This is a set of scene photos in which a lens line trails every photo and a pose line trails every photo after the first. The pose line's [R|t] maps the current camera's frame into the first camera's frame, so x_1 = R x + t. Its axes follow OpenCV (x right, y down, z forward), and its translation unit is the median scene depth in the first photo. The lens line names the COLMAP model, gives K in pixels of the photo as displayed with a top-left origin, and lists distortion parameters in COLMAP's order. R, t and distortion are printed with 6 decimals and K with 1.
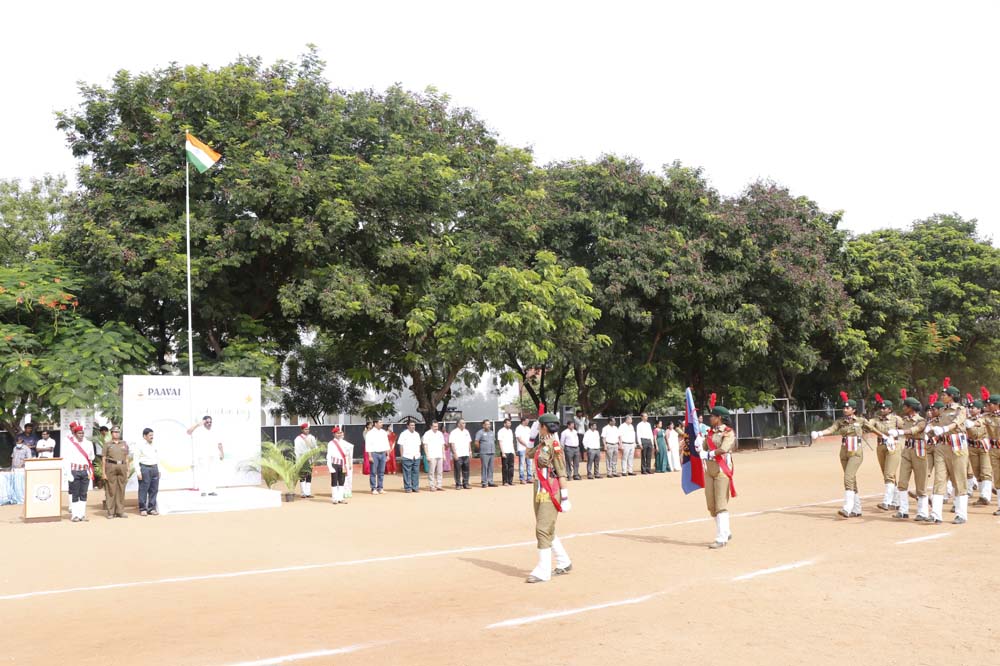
lens RADIAL K [[825.7, 0, 495.3], [0, 825.7, 336.9], [0, 0, 1]] dist [-0.183672, 0.163695]
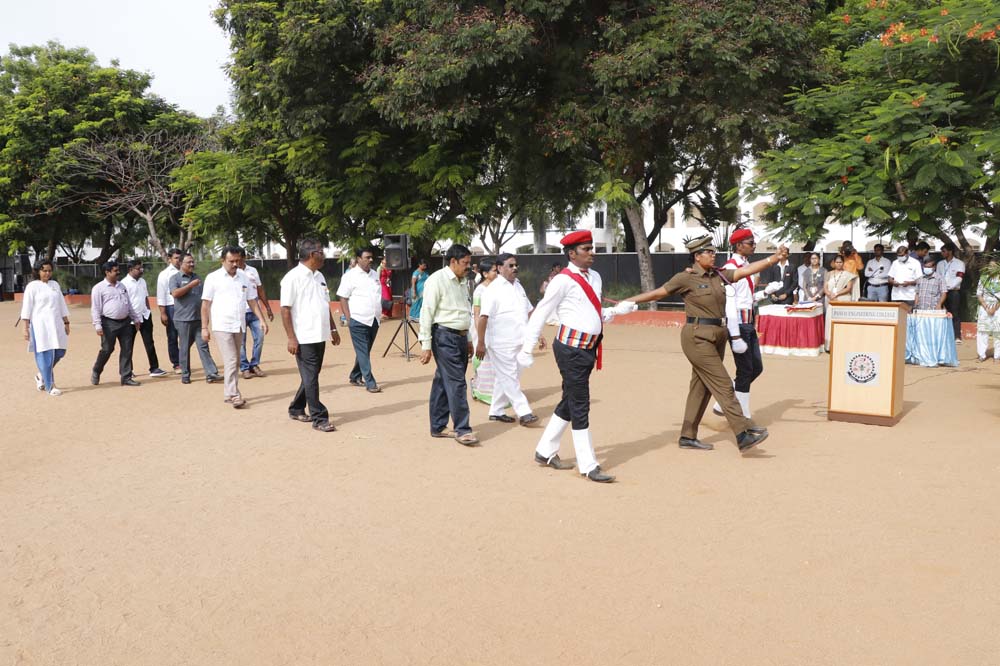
lens RADIAL K [[827.1, 0, 488.5], [0, 827.1, 337.6], [0, 0, 1]] dist [-0.188509, 0.173871]
pose [[0.343111, 0.114083, -0.932341, -0.097432], [0.097259, 0.982946, 0.156068, 0.041420], [0.934246, -0.144227, 0.326164, 0.343224]]
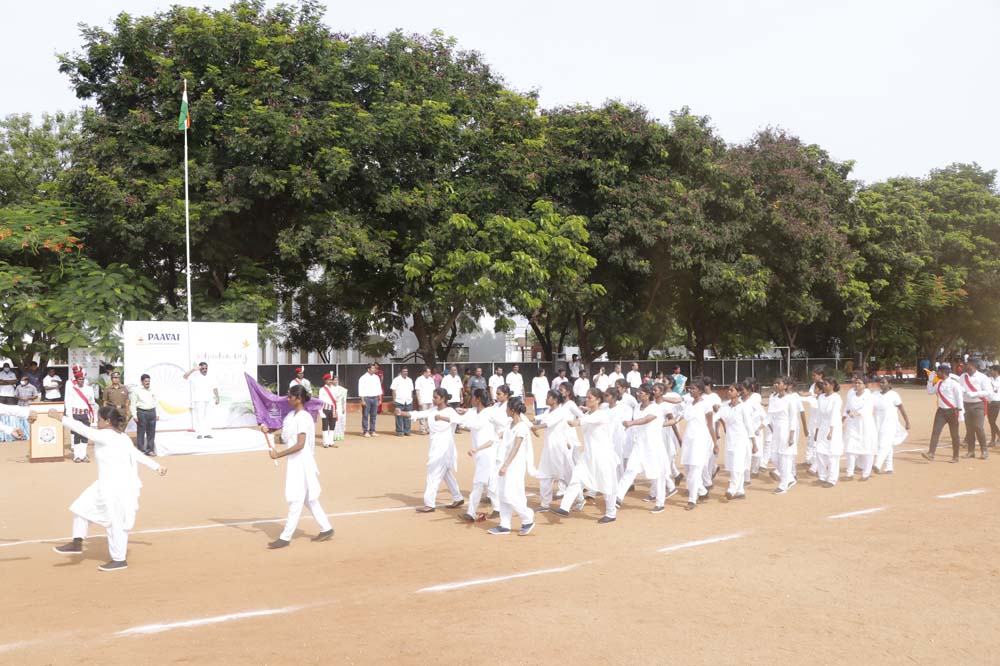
lens RADIAL K [[827.8, 0, 495.0], [0, 827.8, 337.6], [0, 0, 1]] dist [-0.187191, 0.171768]
pose [[0.999434, 0.025451, -0.022001, 0.028050], [-0.023466, 0.996001, 0.086201, -0.021358], [0.024107, -0.085636, 0.996035, -0.019829]]
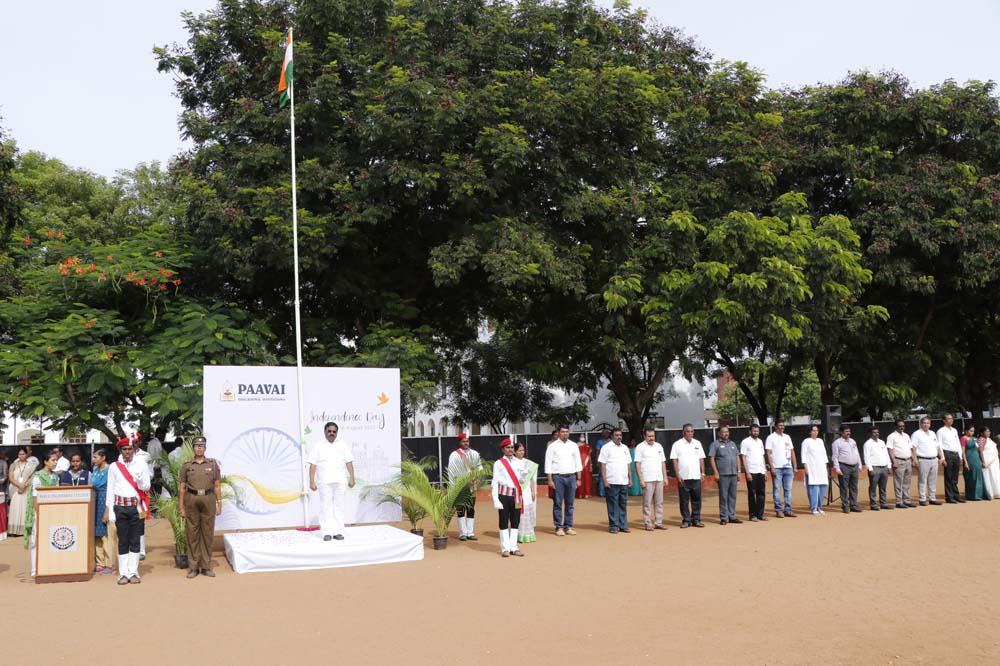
lens RADIAL K [[827.1, 0, 488.5], [0, 827.1, 337.6], [0, 0, 1]] dist [-0.188509, 0.173871]
pose [[0.971948, -0.025654, -0.233793, -0.034631], [0.023661, 0.999656, -0.011324, 0.024947], [0.234003, 0.005475, 0.972221, 0.244623]]
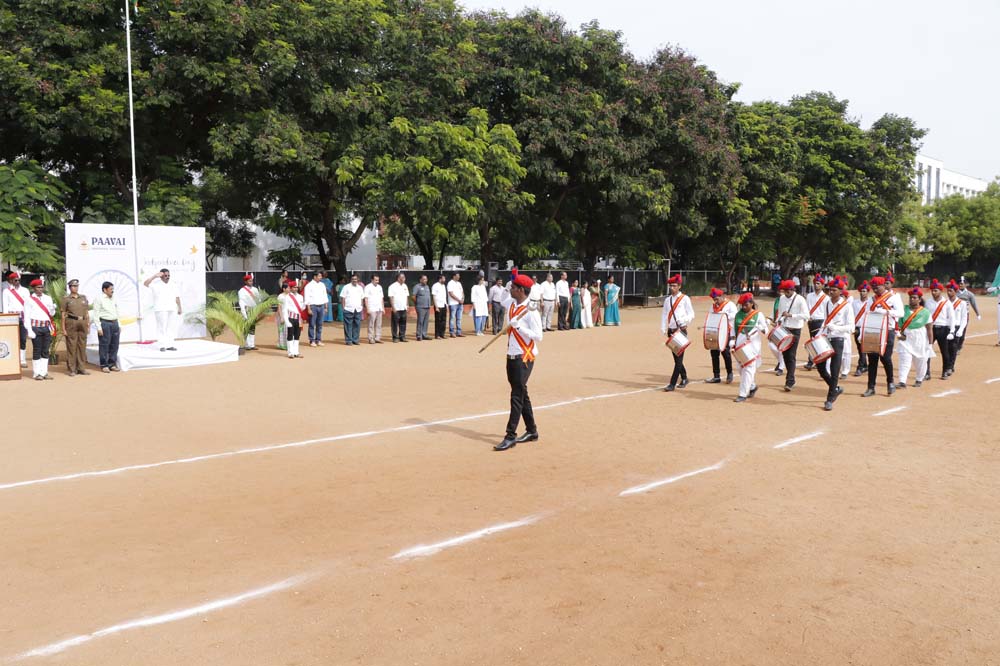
lens RADIAL K [[825.7, 0, 495.3], [0, 825.7, 336.9], [0, 0, 1]] dist [-0.183672, 0.163695]
pose [[0.981493, 0.021522, 0.190282, -0.097029], [-0.057614, 0.980813, 0.186245, -0.015748], [-0.182623, -0.193761, 0.963901, -0.009430]]
